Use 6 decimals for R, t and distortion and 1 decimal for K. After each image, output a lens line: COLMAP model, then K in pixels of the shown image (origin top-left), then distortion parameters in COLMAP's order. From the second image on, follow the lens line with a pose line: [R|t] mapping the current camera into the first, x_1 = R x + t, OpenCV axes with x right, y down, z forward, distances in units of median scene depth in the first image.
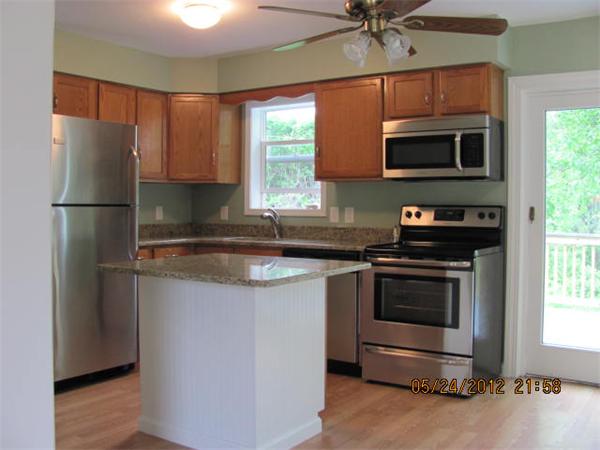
lens RADIAL K [[628.2, 0, 300.0], [0, 628.2, 225.0], [0, 0, 1]] dist [-0.216045, 0.269443]
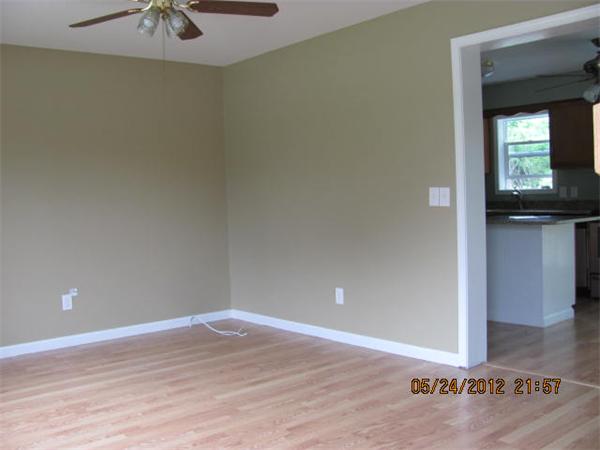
lens RADIAL K [[628.2, 0, 300.0], [0, 628.2, 225.0], [0, 0, 1]] dist [-0.216045, 0.269443]
pose [[0.959872, -0.024952, -0.279327, -0.137601], [0.028910, 0.999531, 0.010059, 0.028236], [0.278945, -0.017731, 0.960143, -0.511165]]
